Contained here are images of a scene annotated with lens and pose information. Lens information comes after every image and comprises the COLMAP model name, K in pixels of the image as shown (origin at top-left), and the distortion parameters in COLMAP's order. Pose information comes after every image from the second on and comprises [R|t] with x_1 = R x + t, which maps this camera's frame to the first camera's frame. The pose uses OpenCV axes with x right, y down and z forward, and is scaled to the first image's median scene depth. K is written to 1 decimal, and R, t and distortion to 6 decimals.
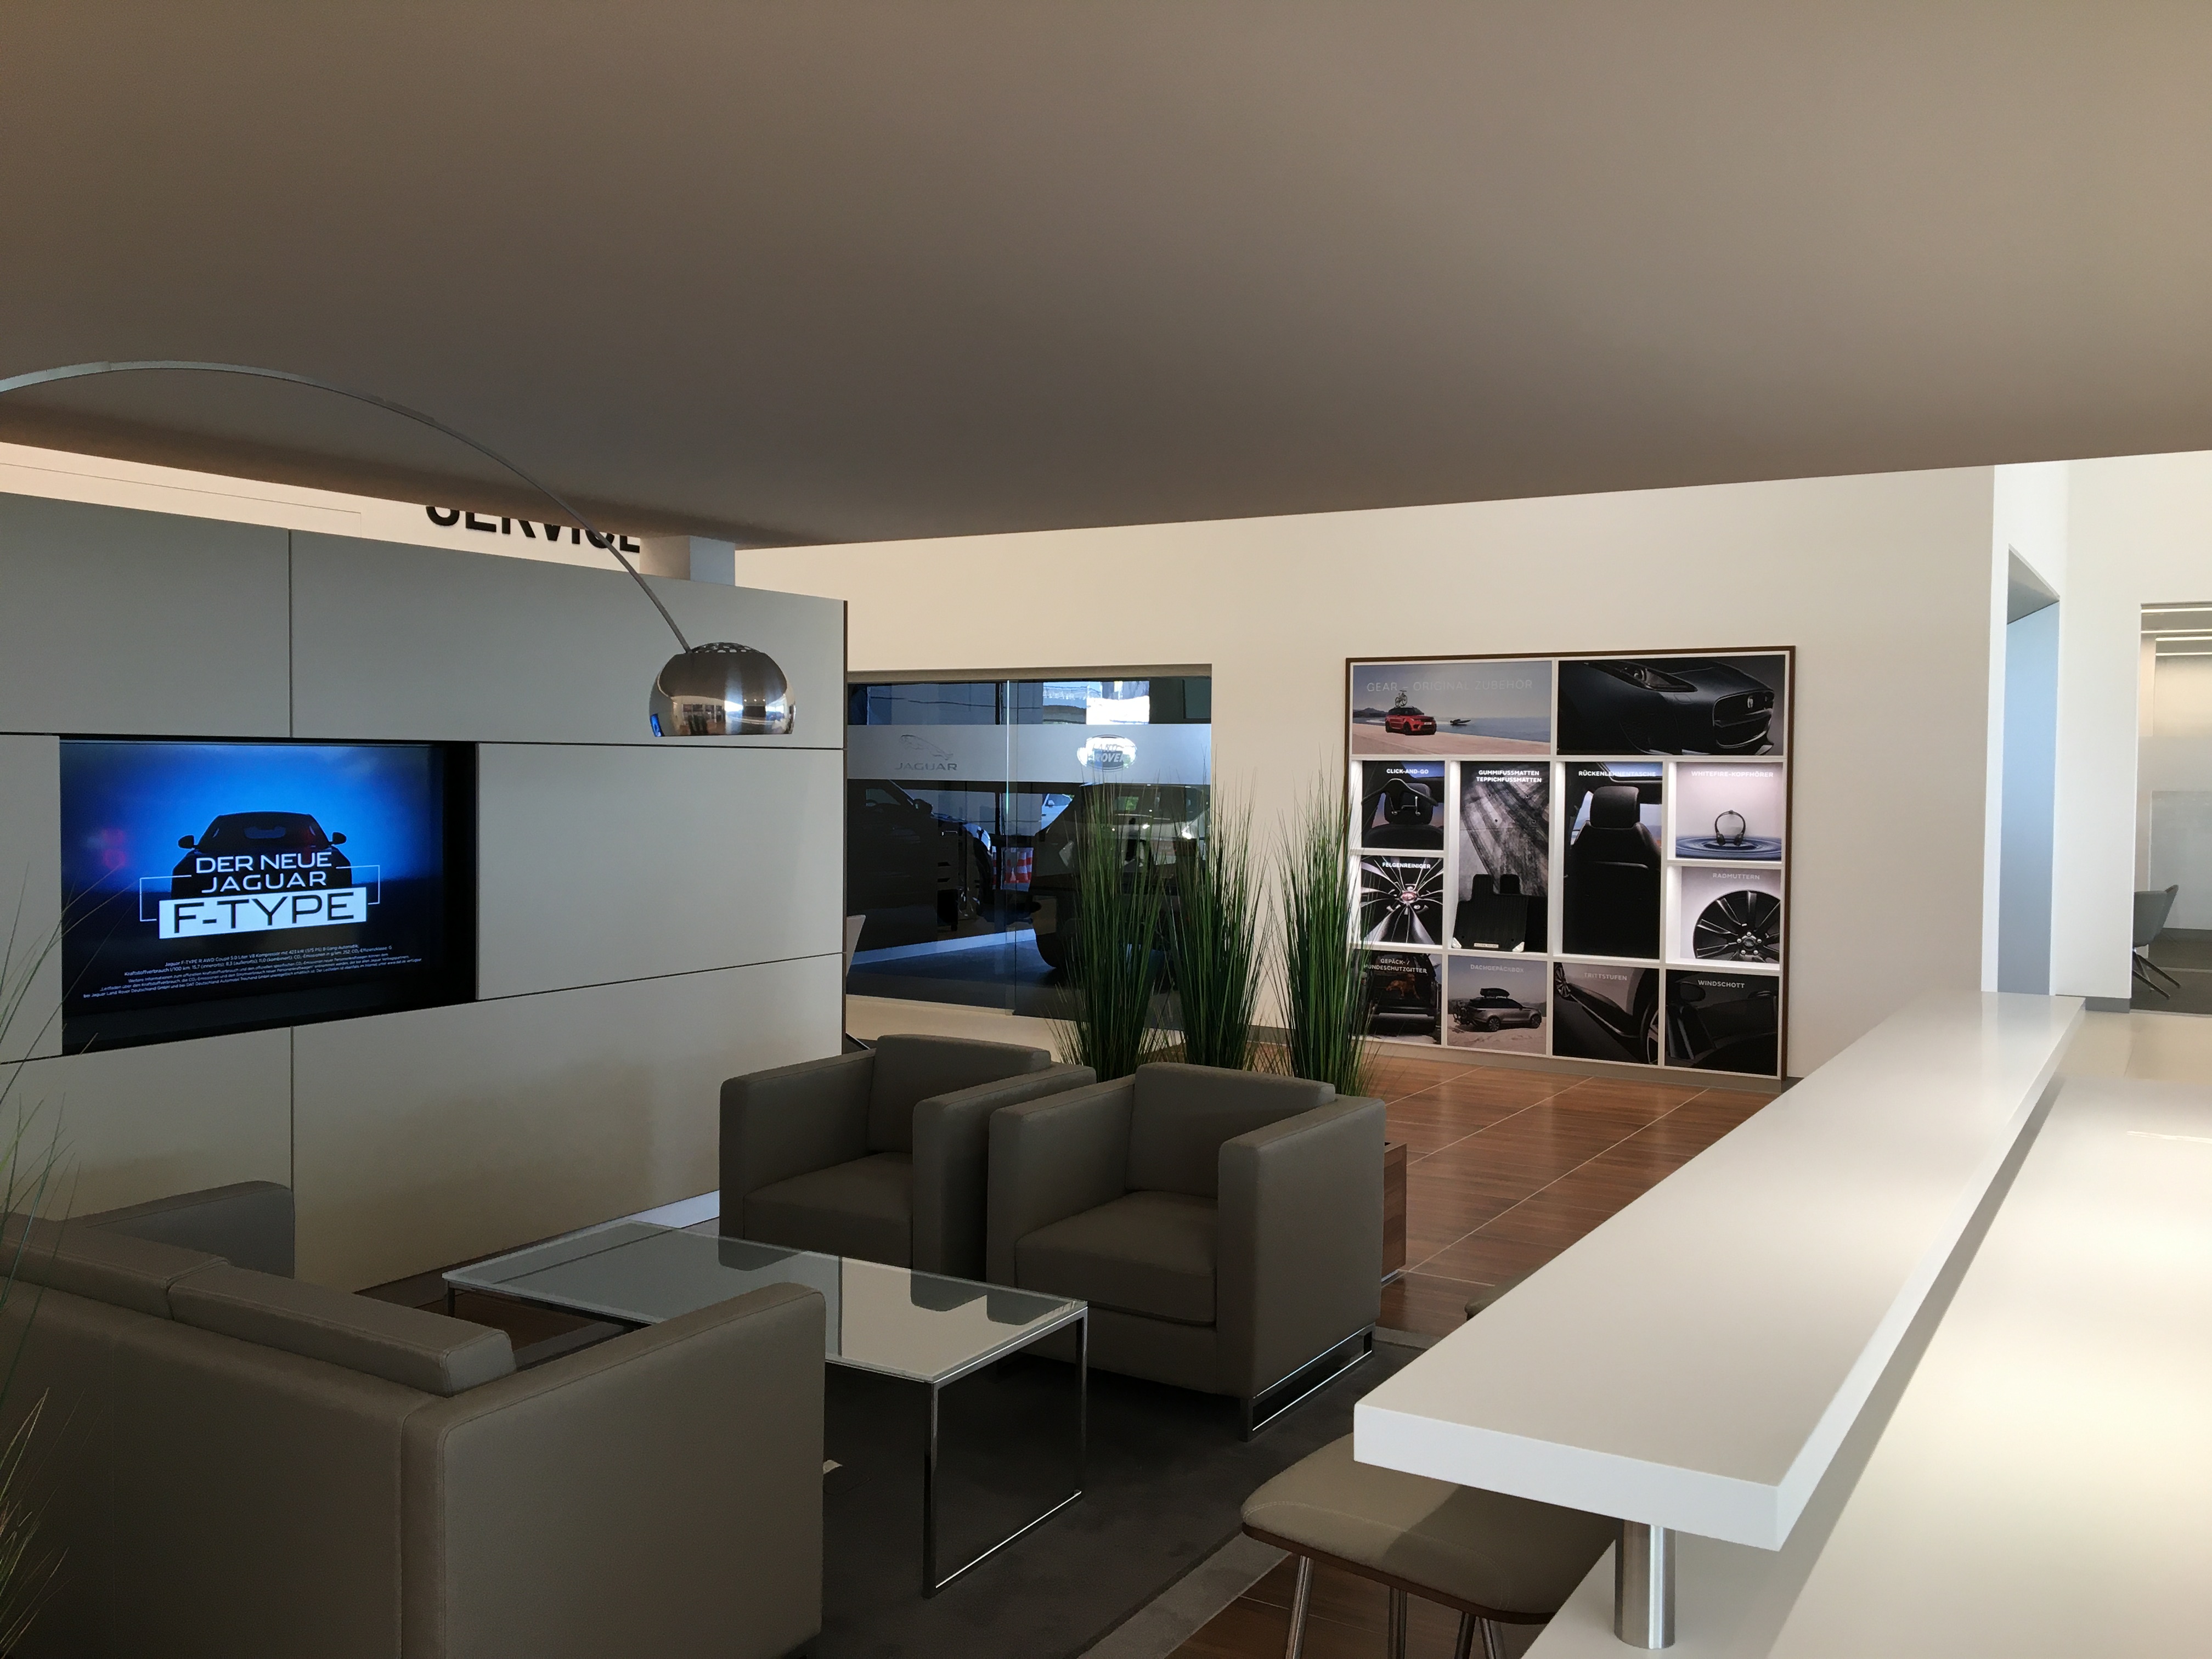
lens RADIAL K [[1872.4, 0, 1105.2], [0, 1872.4, 820.3], [0, 0, 1]] dist [0.011461, -0.001769]
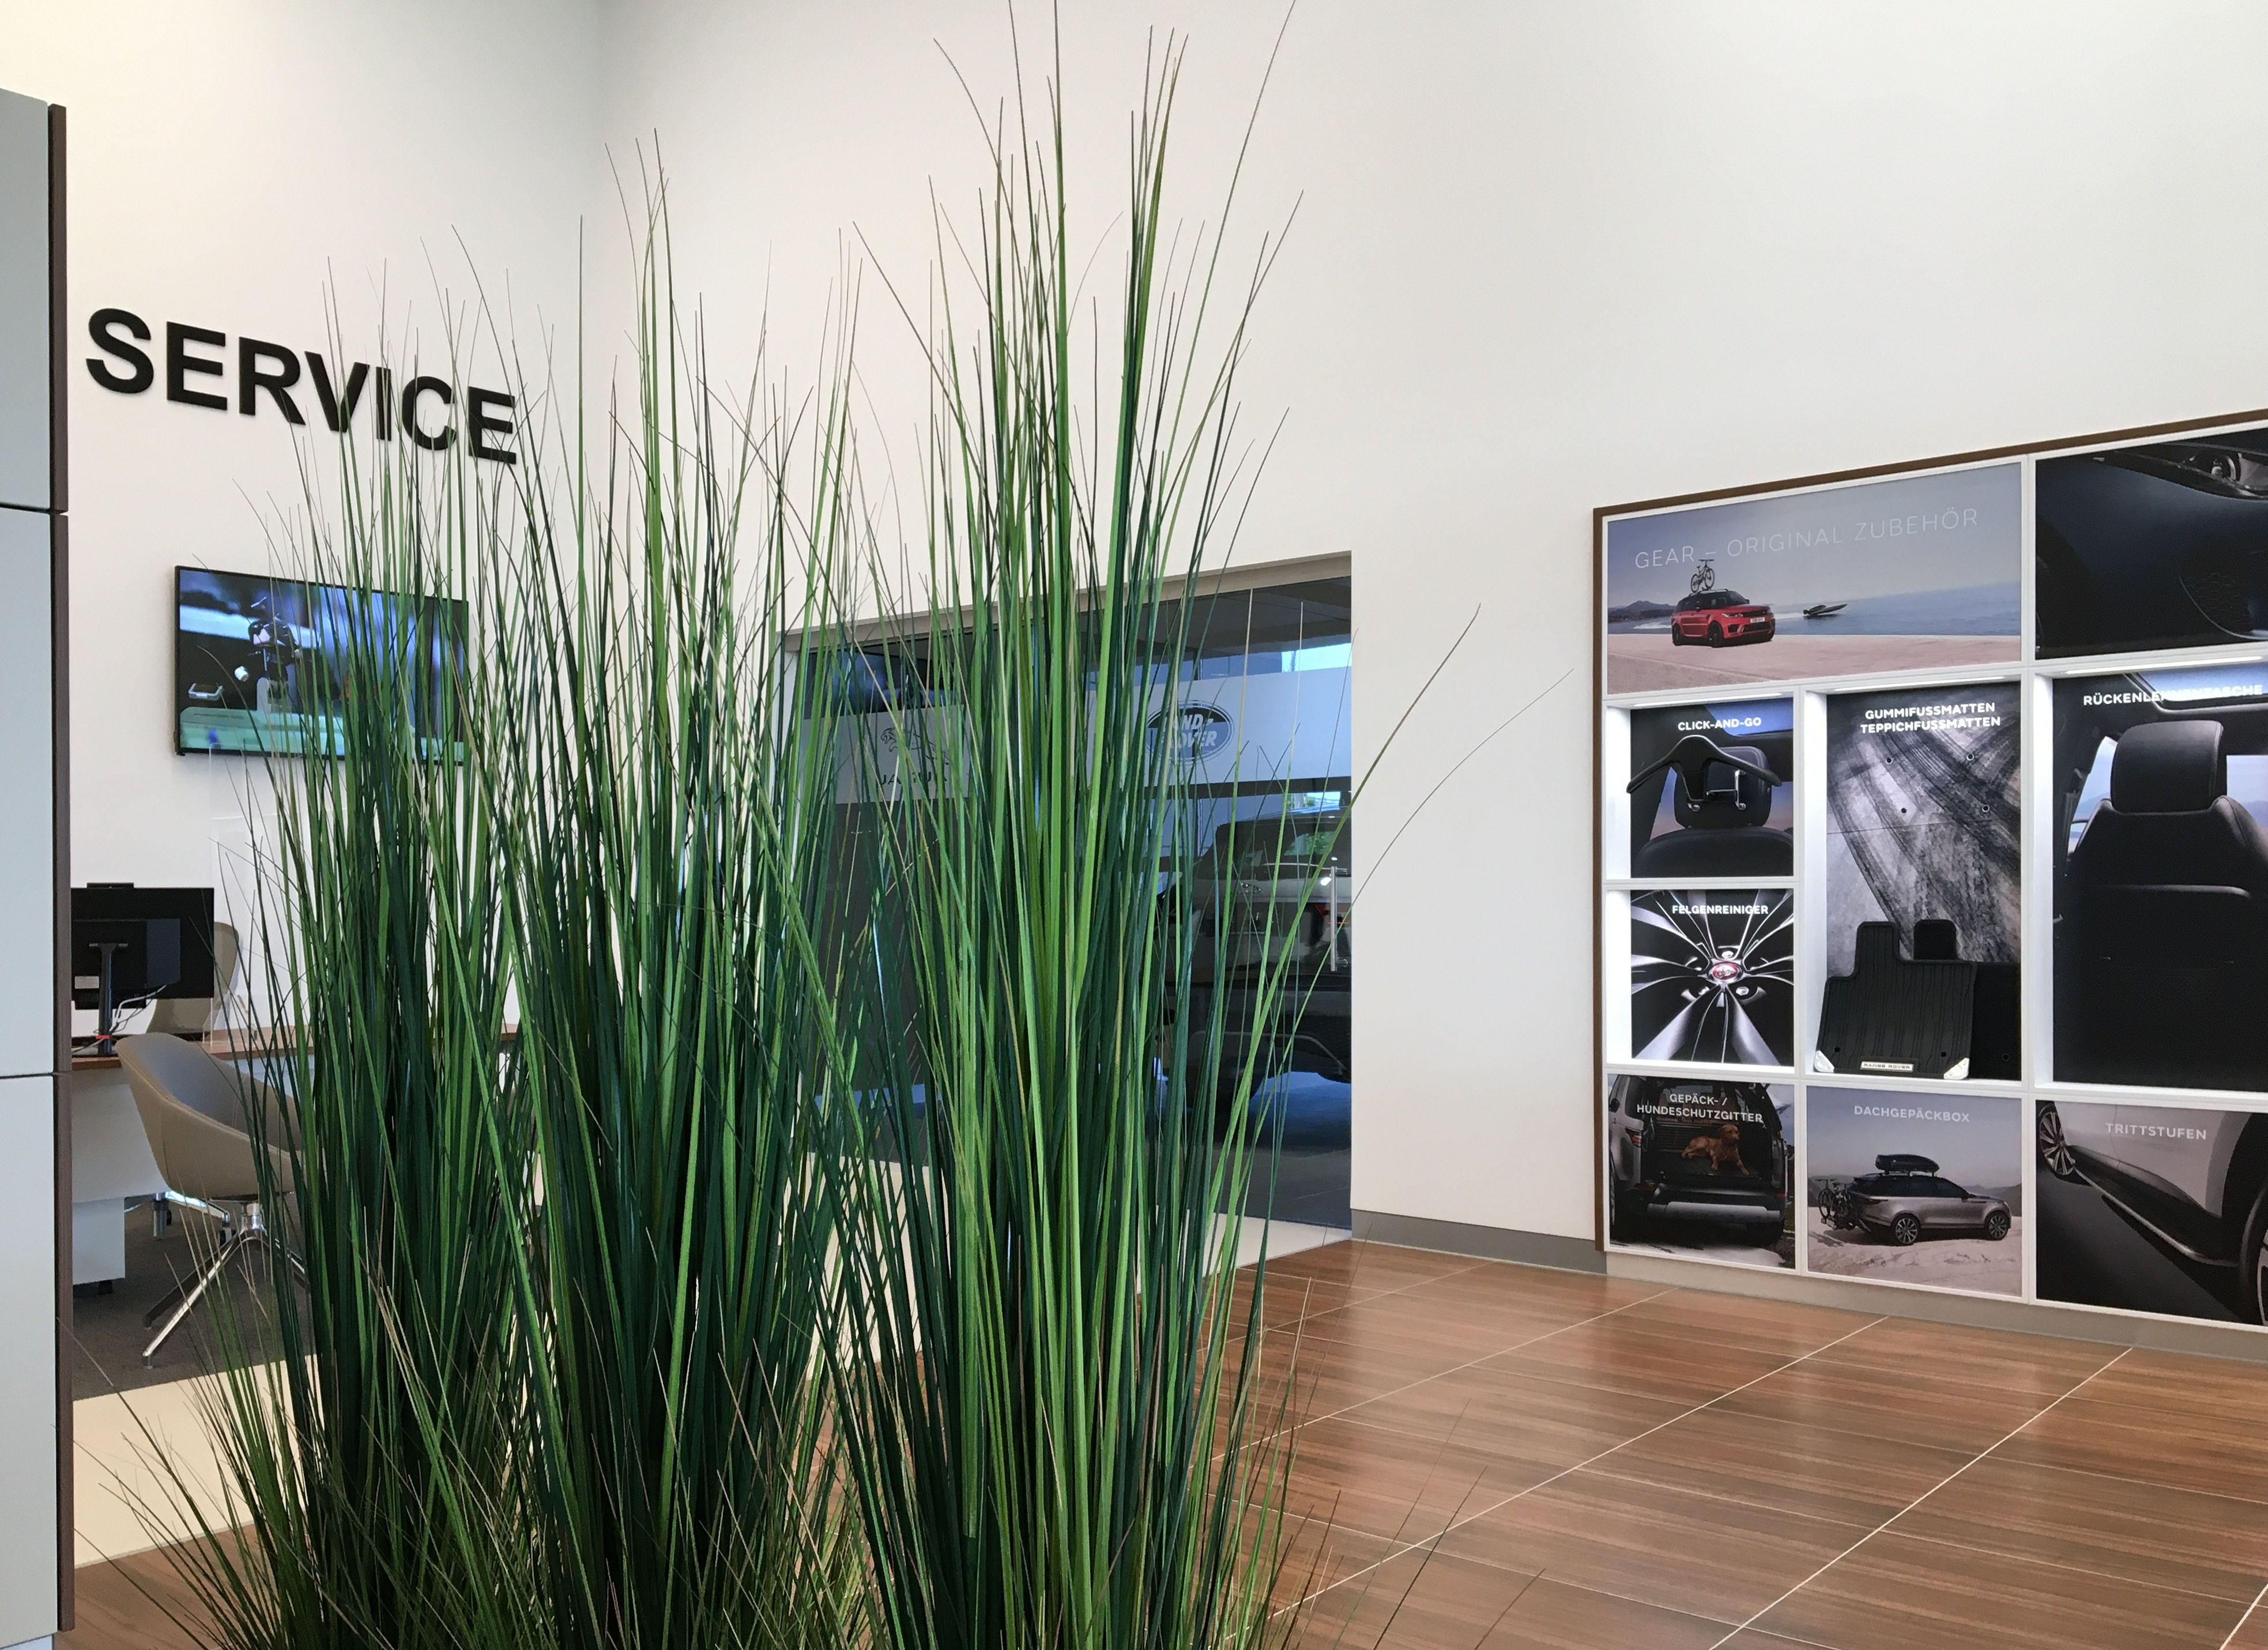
lens RADIAL K [[2010.3, 0, 1145.8], [0, 2010.3, 893.9], [0, 0, 1]] dist [-0.018236, -0.049490]
pose [[0.990488, -0.011342, -0.137131, 0.083703], [0.007965, 0.999652, -0.025146, 0.033266], [0.137369, 0.023815, 0.990234, 0.452999]]
